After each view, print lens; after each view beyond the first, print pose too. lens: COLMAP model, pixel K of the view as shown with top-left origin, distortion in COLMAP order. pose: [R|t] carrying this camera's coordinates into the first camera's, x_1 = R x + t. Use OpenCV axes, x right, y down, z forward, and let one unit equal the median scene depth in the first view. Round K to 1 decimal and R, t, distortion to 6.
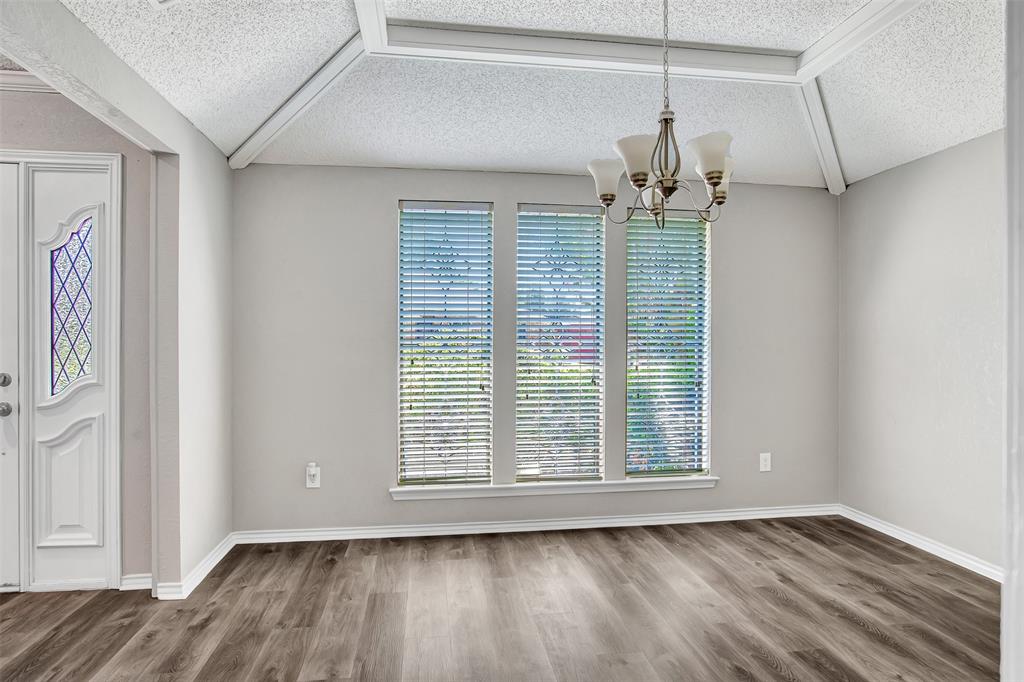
lens RADIAL K [[601.4, 0, 536.7], [0, 601.4, 344.8], [0, 0, 1]] dist [-0.031600, 0.003602]
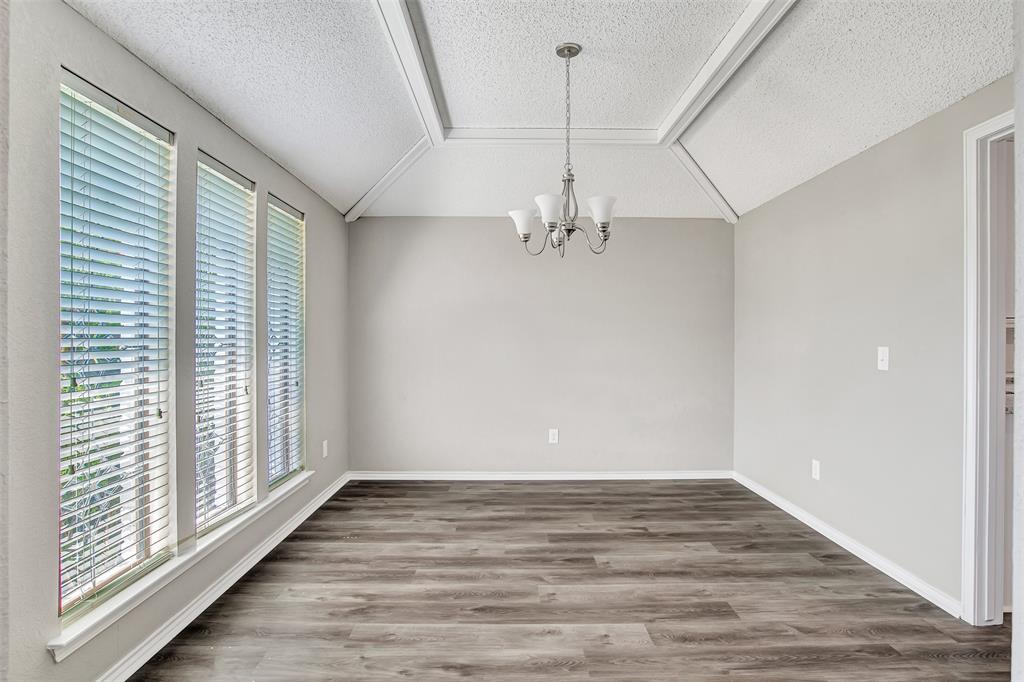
lens RADIAL K [[547.5, 0, 507.5], [0, 547.5, 336.0], [0, 0, 1]] dist [-0.044698, 0.018369]
pose [[0.160328, 0.000461, 0.987064, -0.663981], [0.007936, 0.999967, -0.001756, -0.008624], [-0.987032, 0.008115, 0.160319, 0.597789]]
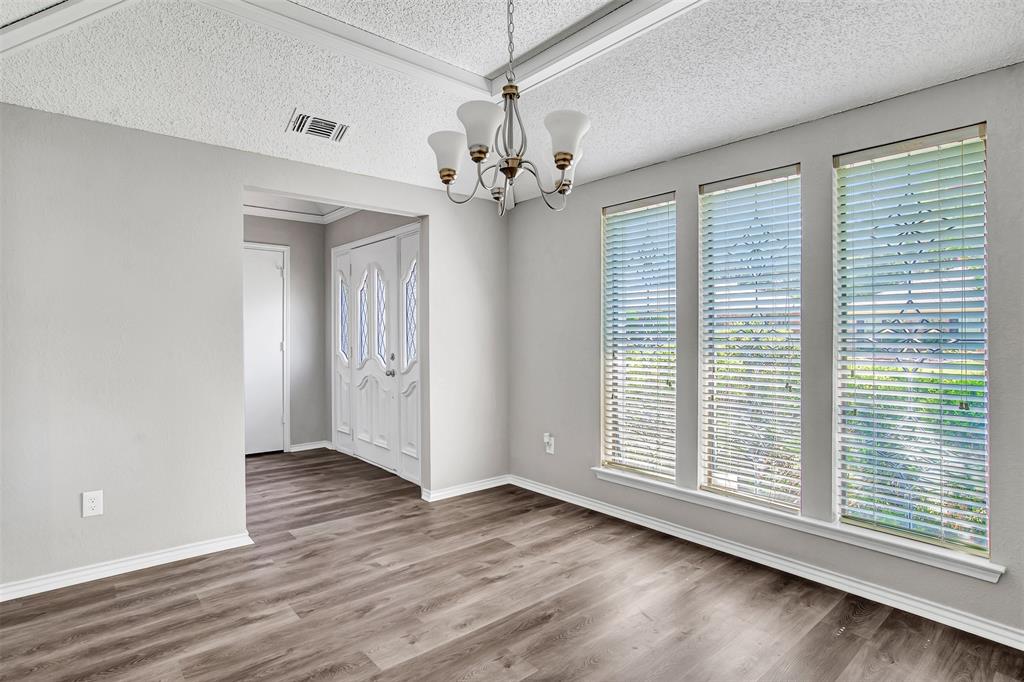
lens RADIAL K [[547.5, 0, 509.4], [0, 547.5, 340.7], [0, 0, 1]] dist [-0.044698, 0.018369]
pose [[0.503425, 0.007704, -0.864004, 0.591414], [-0.006599, 0.999965, 0.005071, -0.000754], [0.864013, 0.003149, 0.503459, 0.368930]]
